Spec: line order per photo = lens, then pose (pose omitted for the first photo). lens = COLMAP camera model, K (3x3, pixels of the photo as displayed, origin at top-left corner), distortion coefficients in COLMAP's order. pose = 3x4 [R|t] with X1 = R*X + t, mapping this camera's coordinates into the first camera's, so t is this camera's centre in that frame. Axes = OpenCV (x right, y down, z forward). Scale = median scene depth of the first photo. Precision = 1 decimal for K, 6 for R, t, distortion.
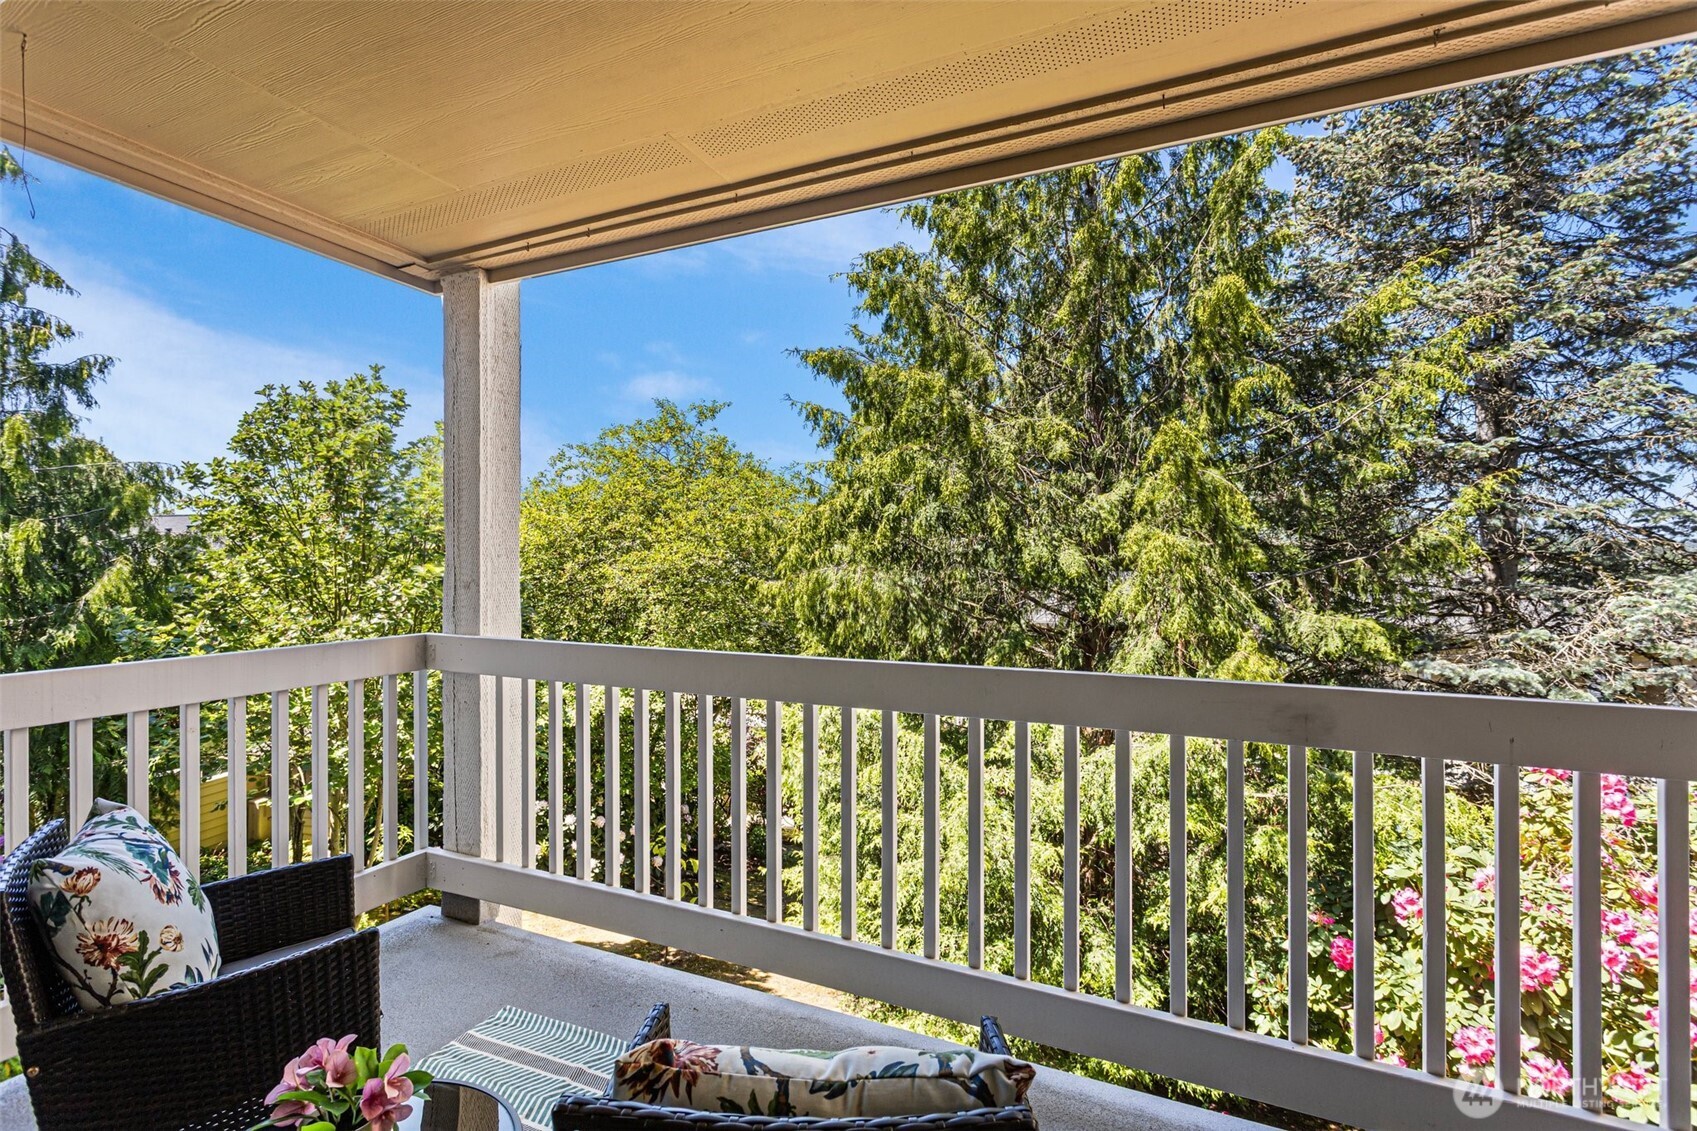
lens RADIAL K [[811.0, 0, 849.3], [0, 811.0, 559.6], [0, 0, 1]] dist [0.003235, 0.000190]
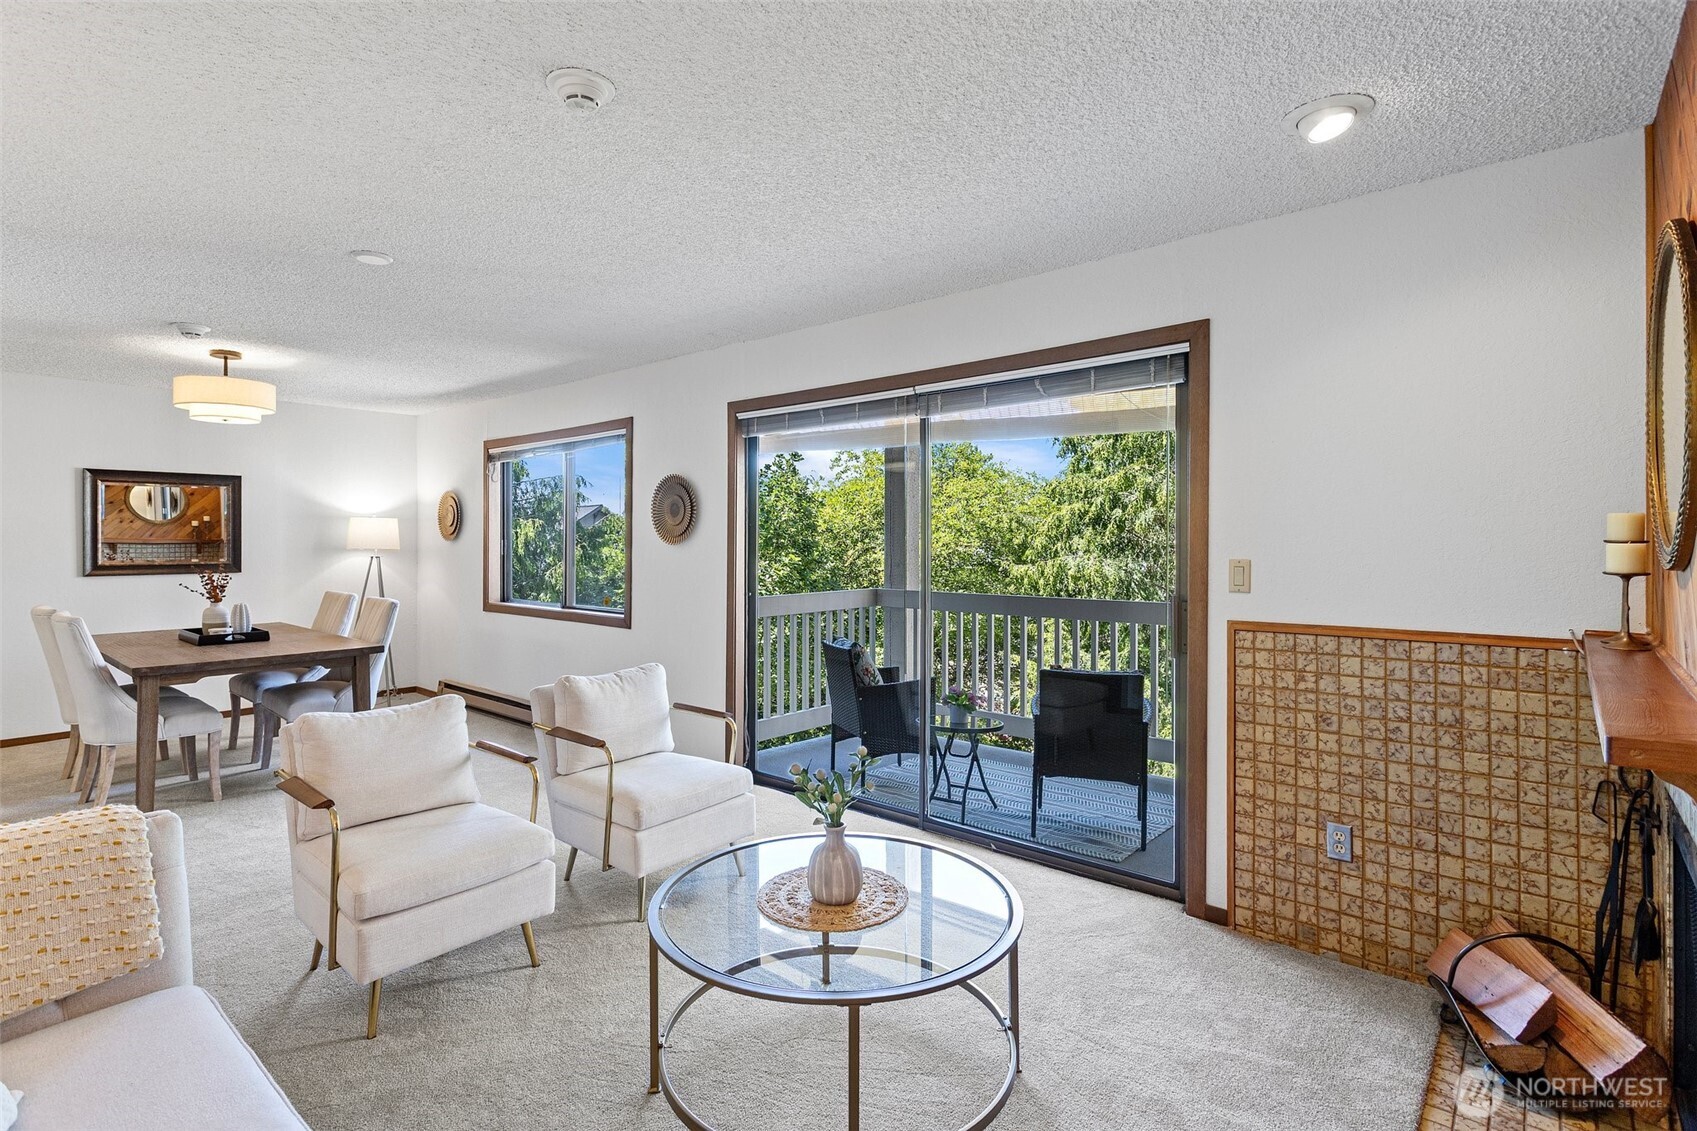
lens RADIAL K [[822.7, 0, 829.1], [0, 822.7, 551.5], [0, 0, 1]] dist [0.000392, -0.000062]
pose [[0.957830, 0.005887, -0.287274, -0.014107], [-0.003080, 0.999943, 0.010222, -0.010433], [0.287318, -0.008906, 0.957794, -0.427091]]
